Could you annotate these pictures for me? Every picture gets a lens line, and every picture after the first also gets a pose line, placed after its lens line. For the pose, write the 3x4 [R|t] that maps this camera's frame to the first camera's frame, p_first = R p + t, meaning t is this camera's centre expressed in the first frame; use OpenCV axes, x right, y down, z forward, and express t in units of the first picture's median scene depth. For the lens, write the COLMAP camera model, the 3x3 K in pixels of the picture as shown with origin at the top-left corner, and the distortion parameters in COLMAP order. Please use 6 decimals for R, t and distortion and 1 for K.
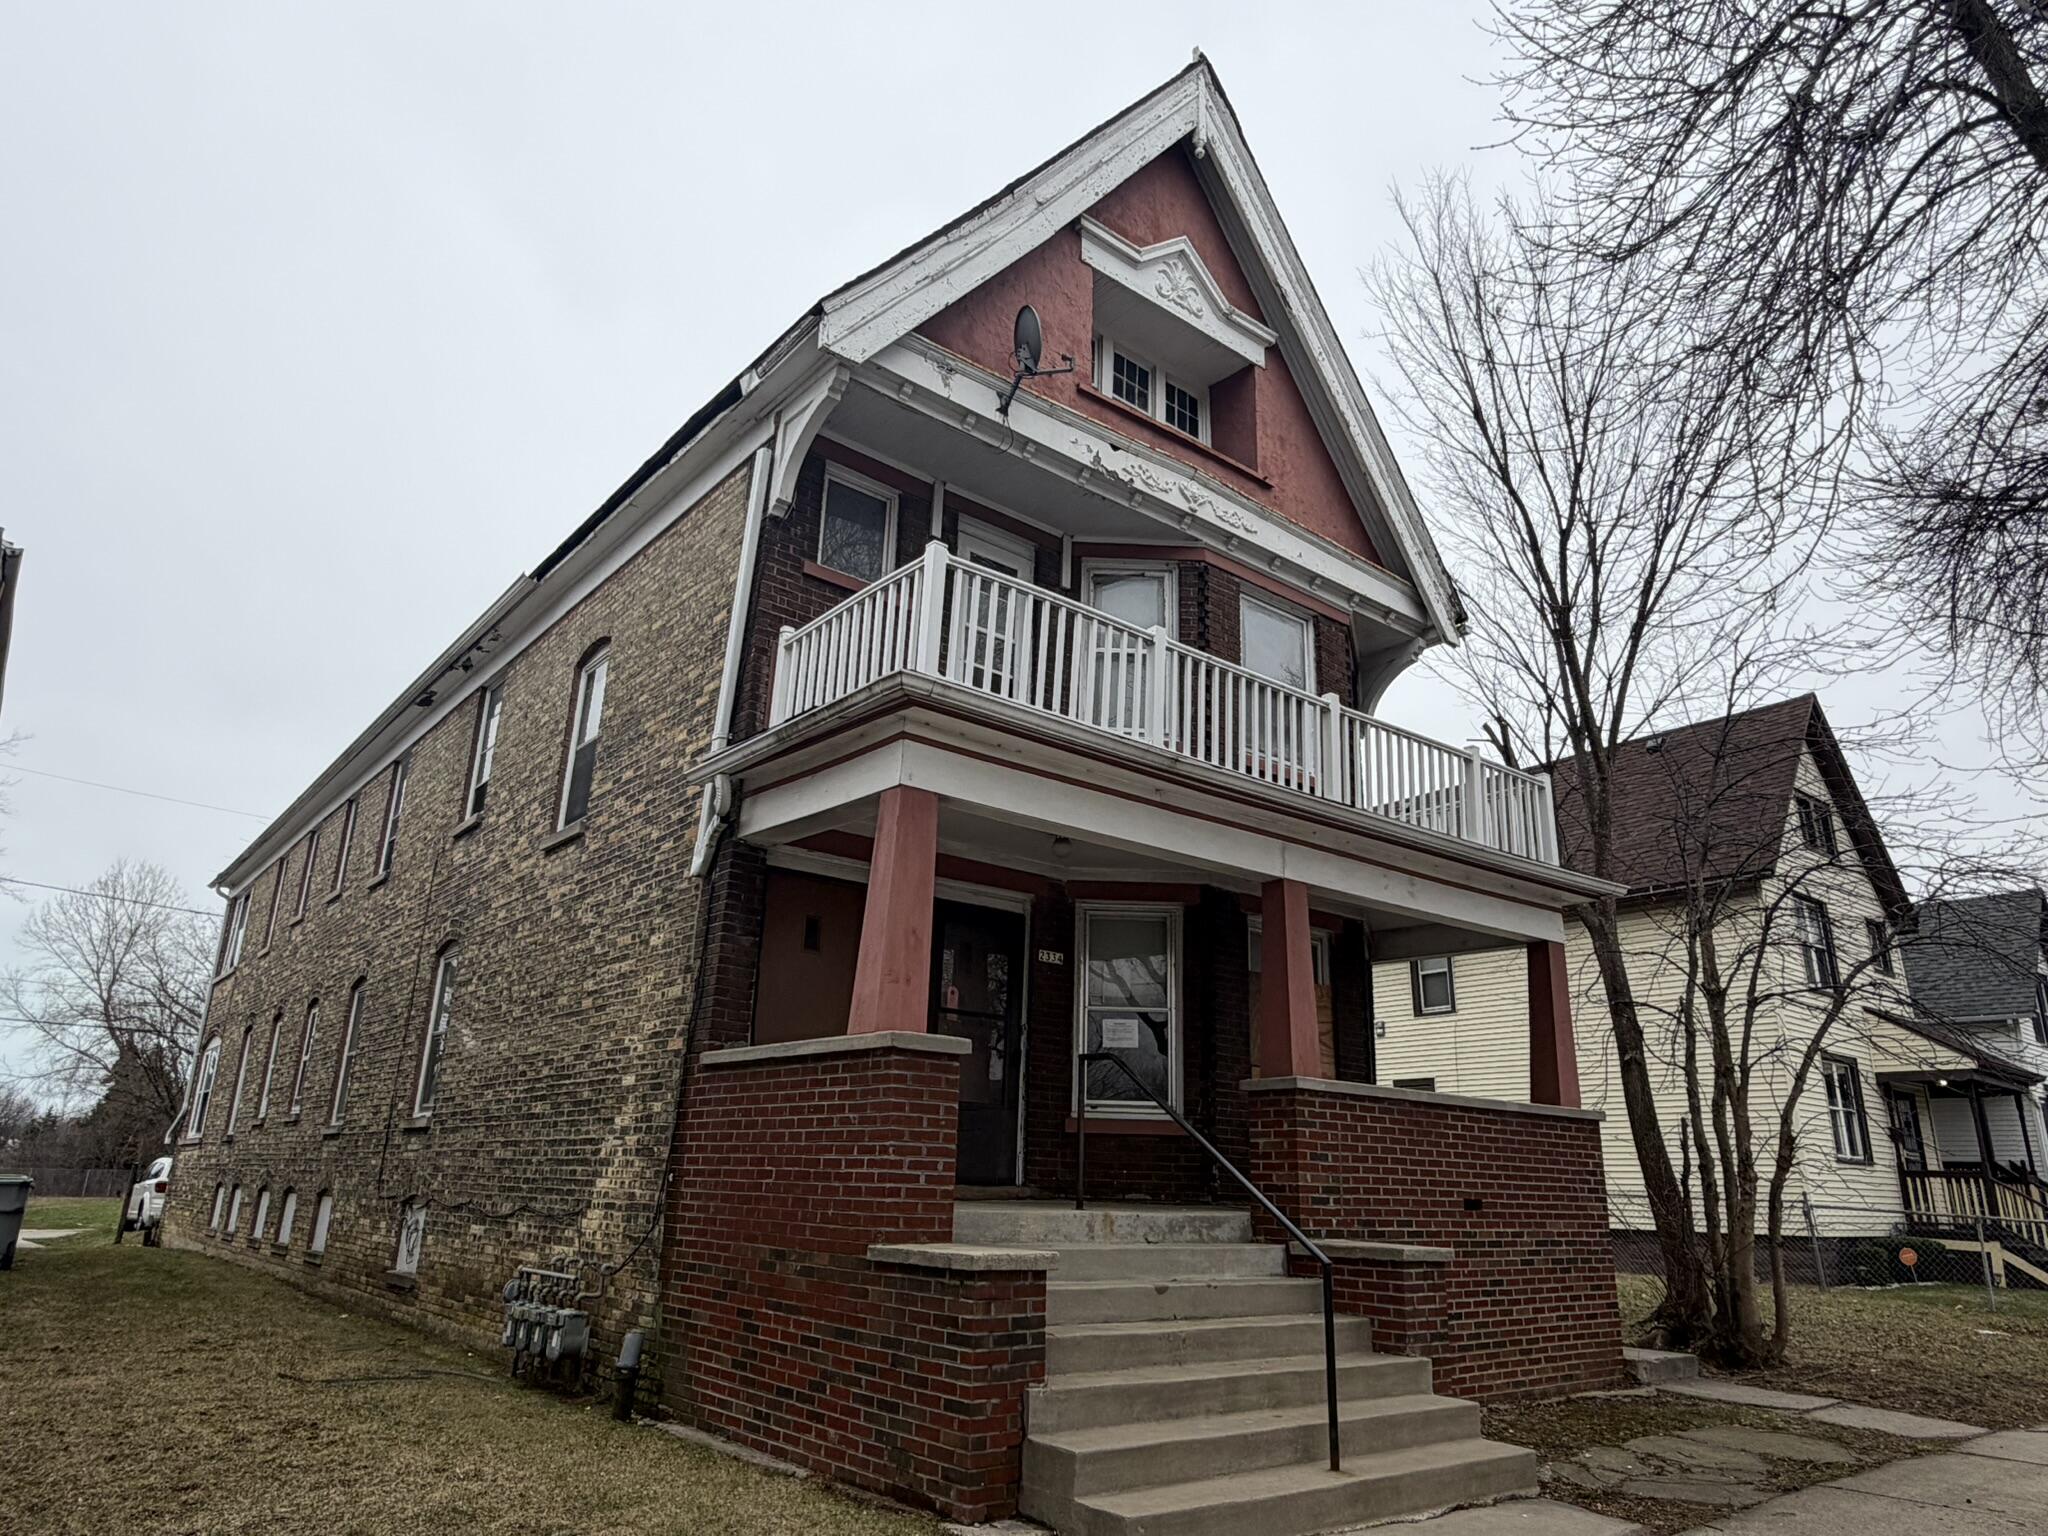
lens RADIAL K [[1306.4, 0, 1024.0], [0, 1306.4, 768.0], [0, 0, 1]] dist [-0.002123, 0.000833]
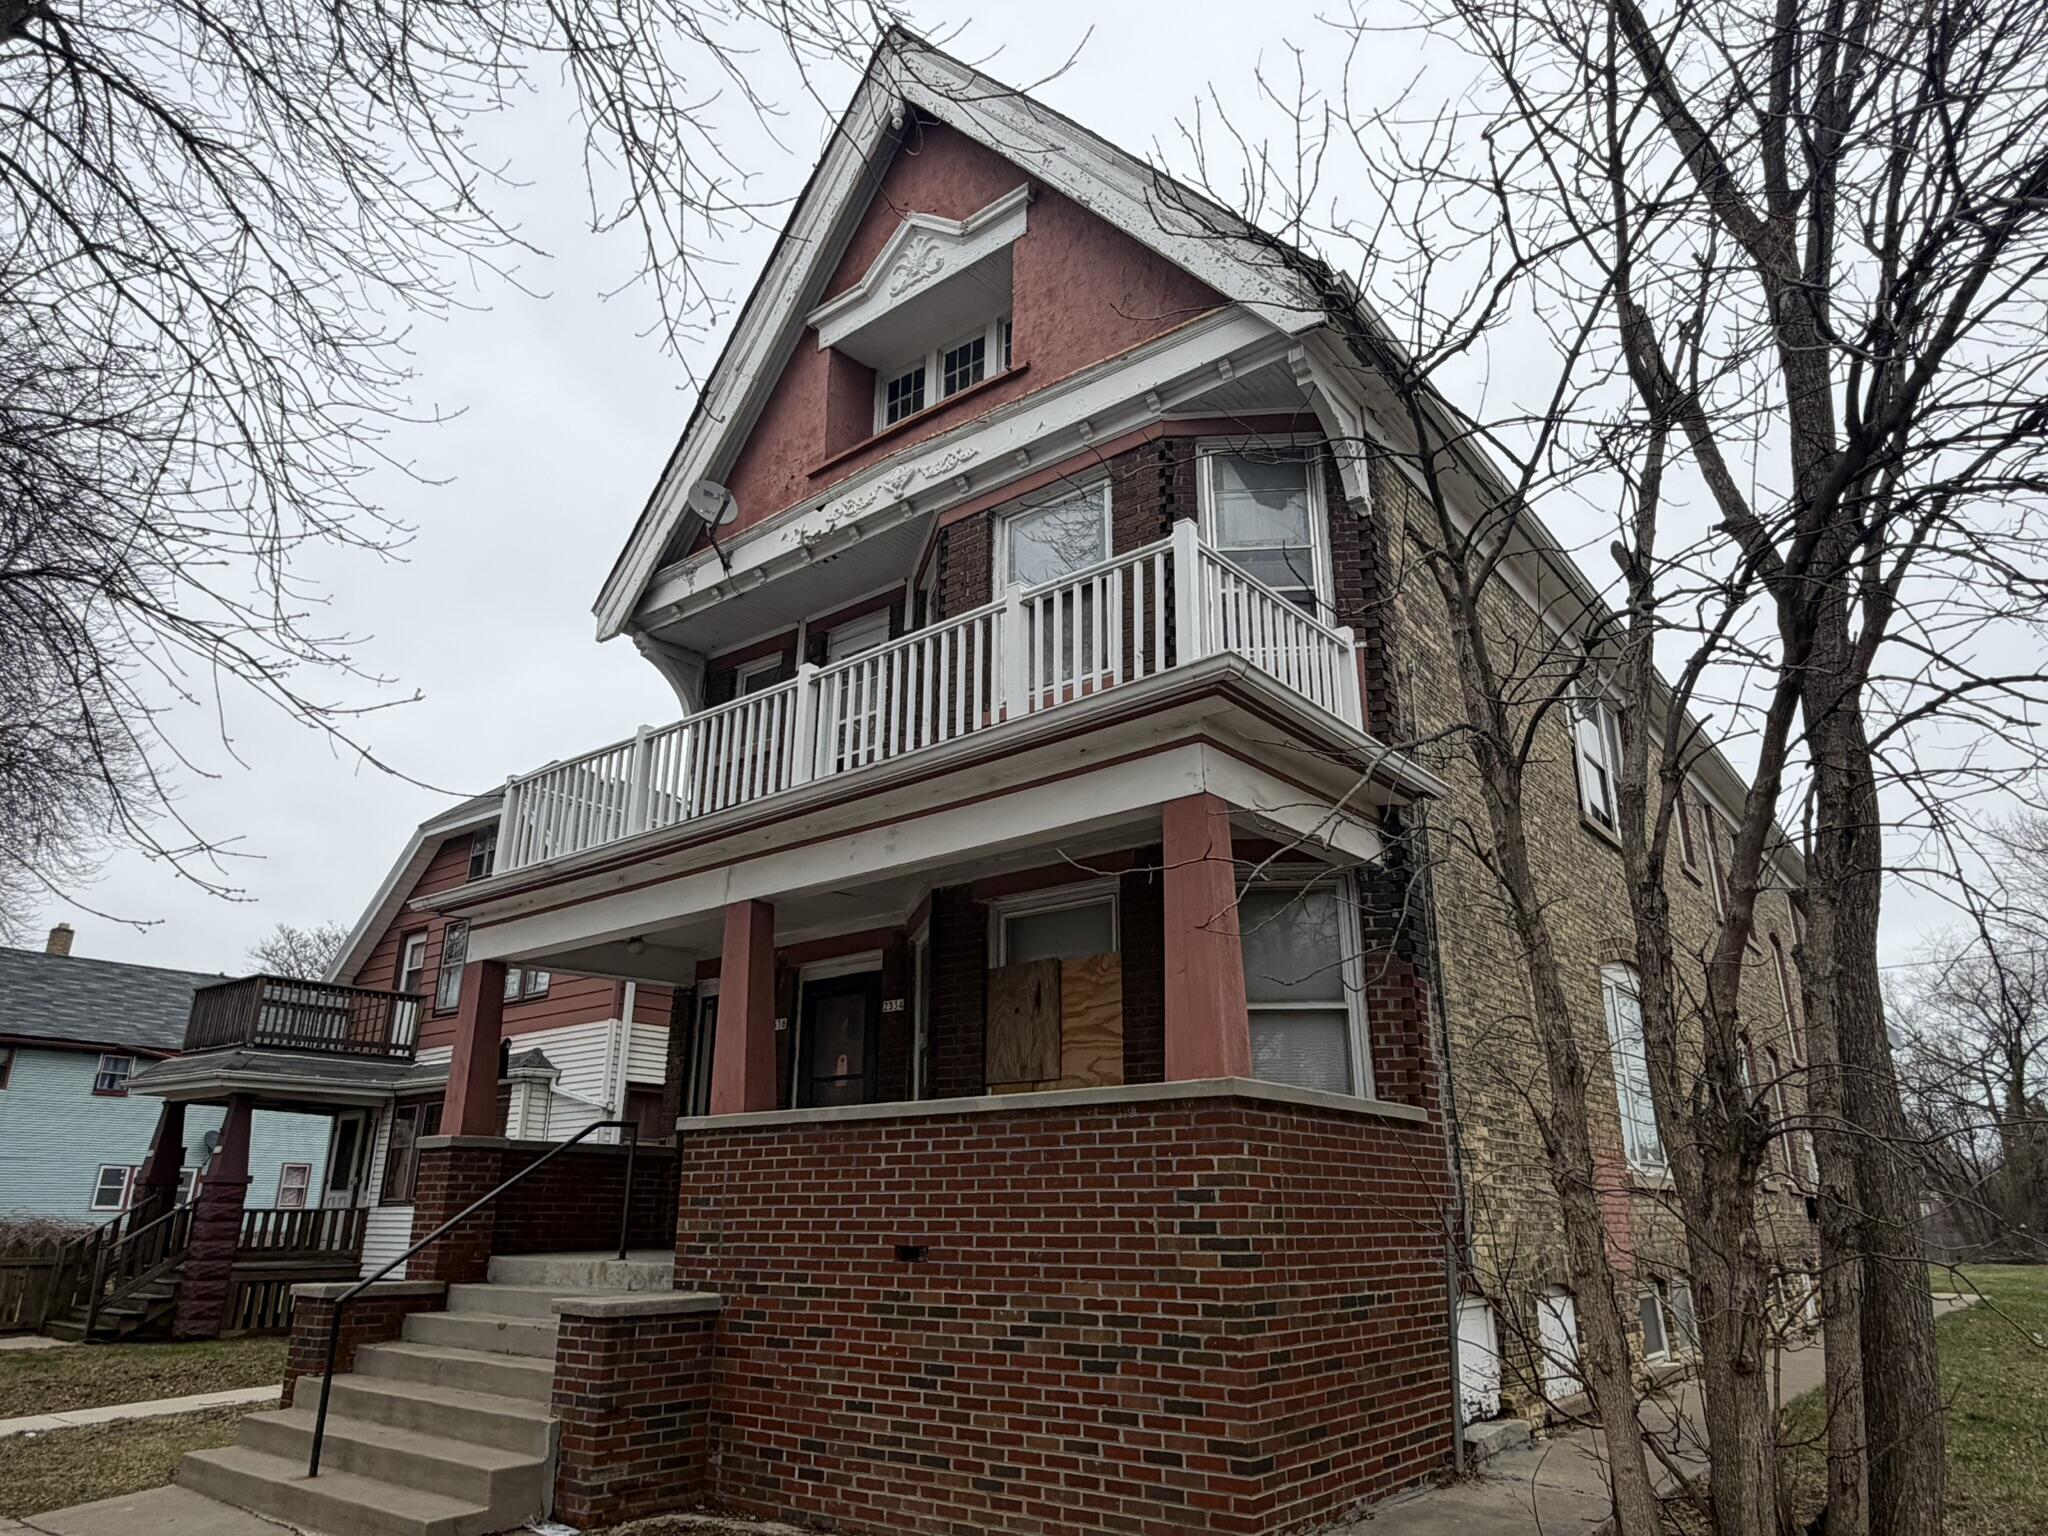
lens RADIAL K [[1301.5, 0, 1021.1], [0, 1301.5, 773.6], [0, 0, 1]] dist [-0.004391, 0.000299]
pose [[0.210935, -0.343941, -0.914992, 0.958991], [0.305033, 0.912471, -0.272673, 0.269271], [0.928688, -0.221587, 0.297385, 0.791739]]
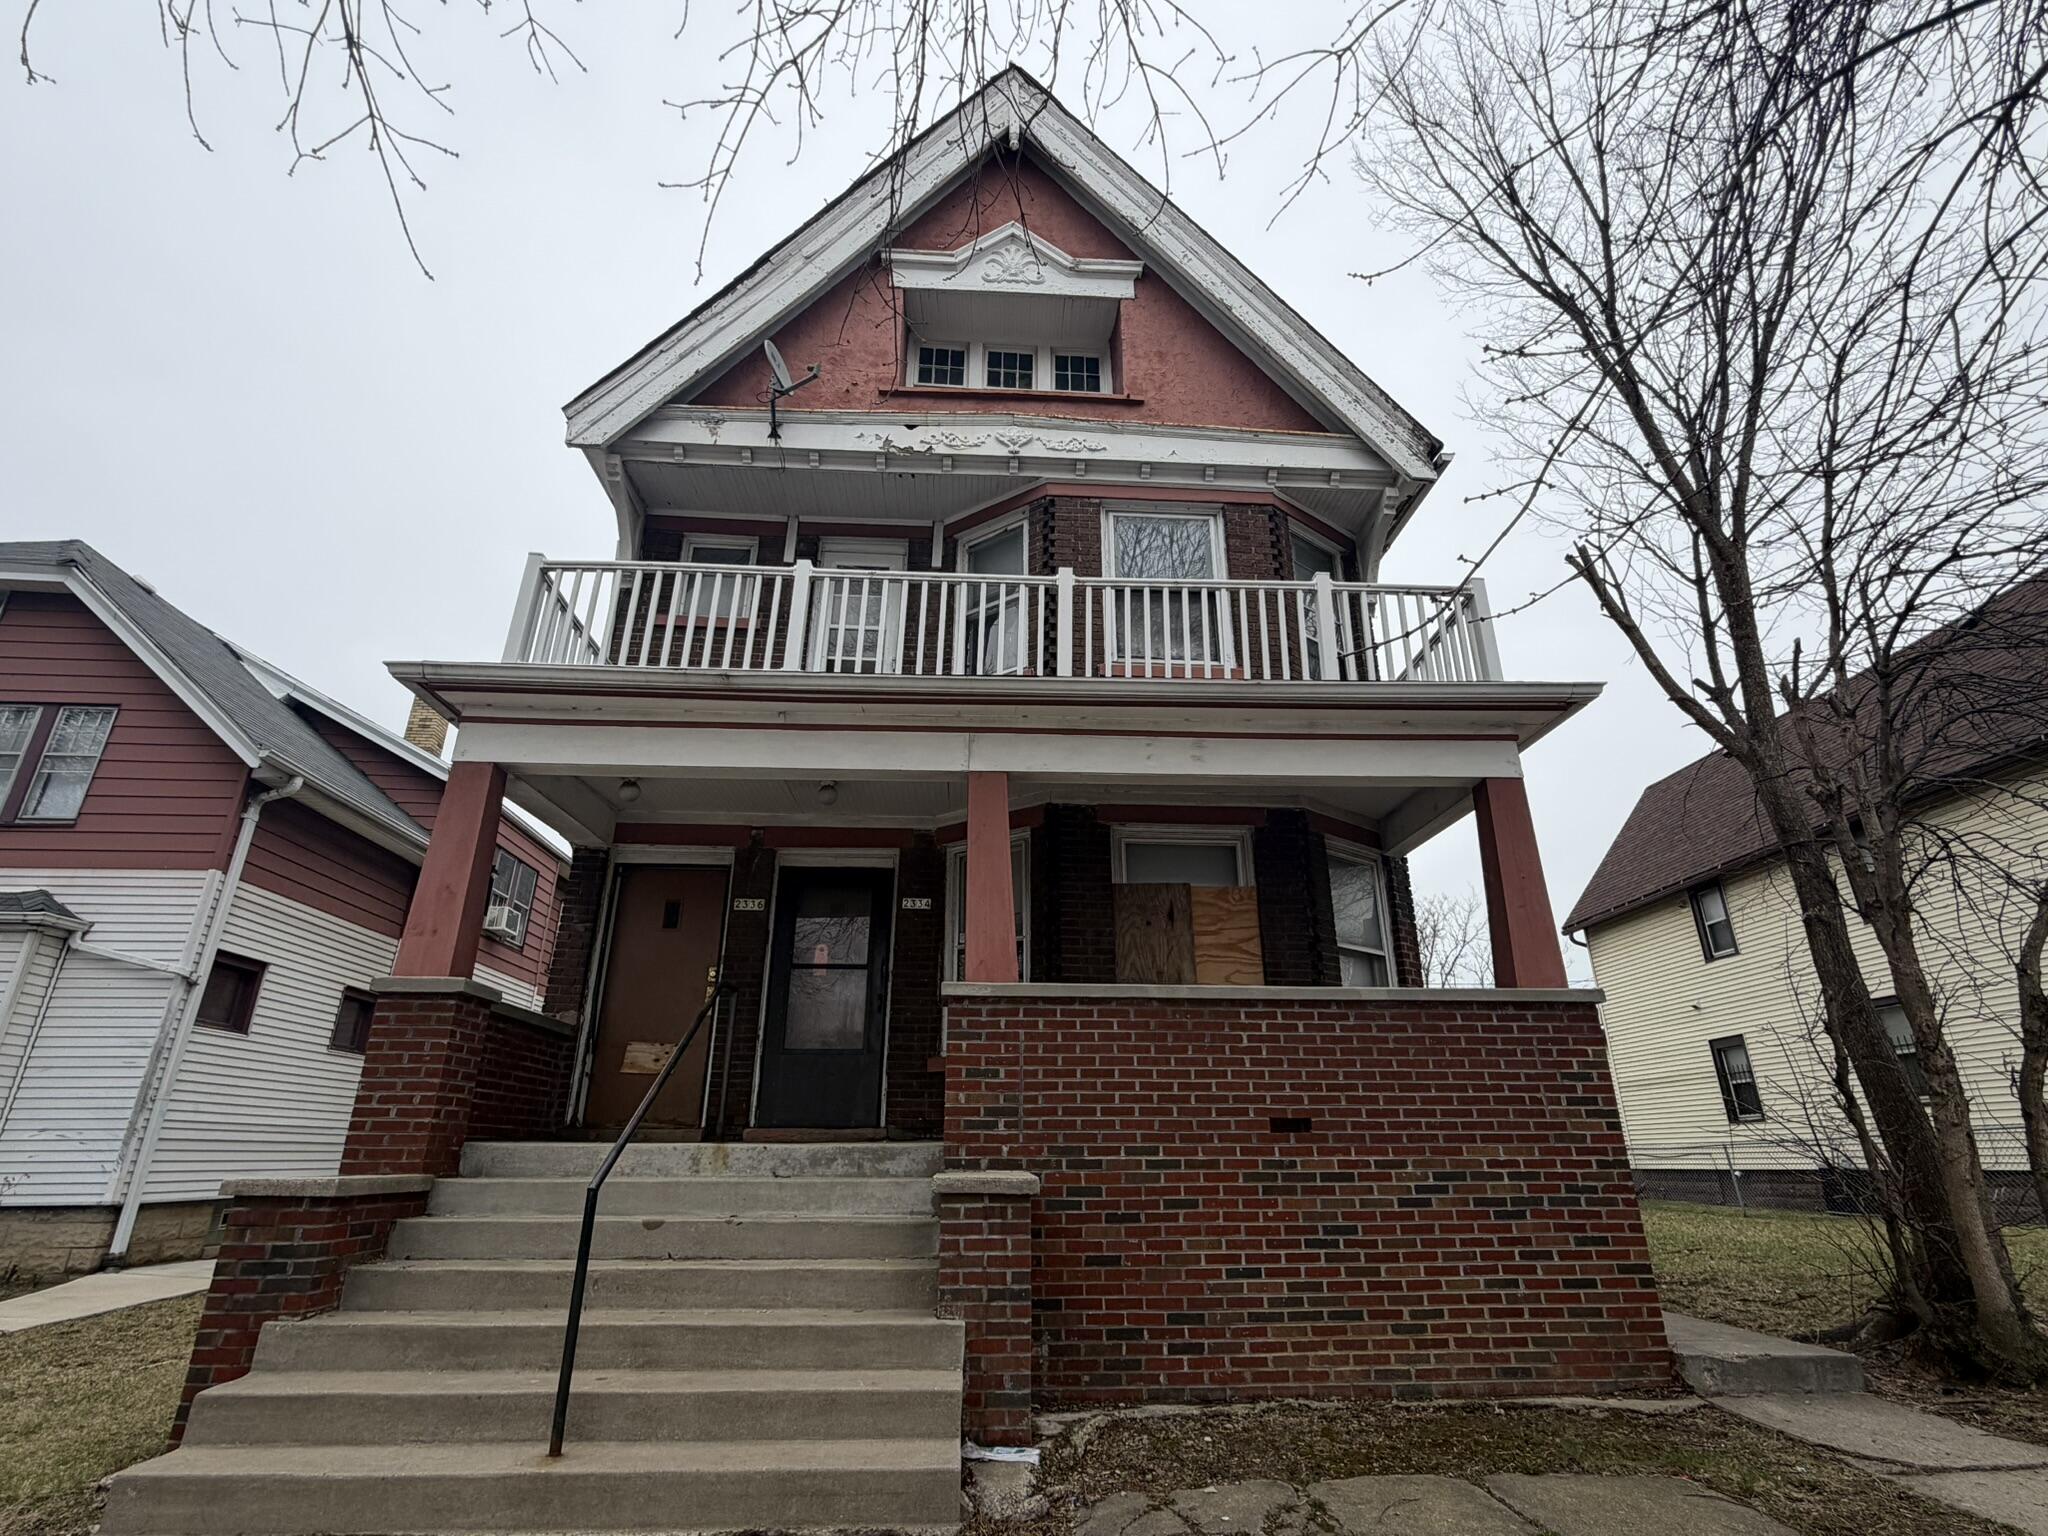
lens RADIAL K [[978.7, 0, 1024.0], [0, 978.7, 768.0], [0, 0, 1]] dist [-0.000850, -0.000668]
pose [[0.810559, -0.241976, -0.533331, 0.504059], [0.200723, 0.970279, -0.135163, 0.154331], [0.550186, 0.002506, 0.835039, 0.376446]]
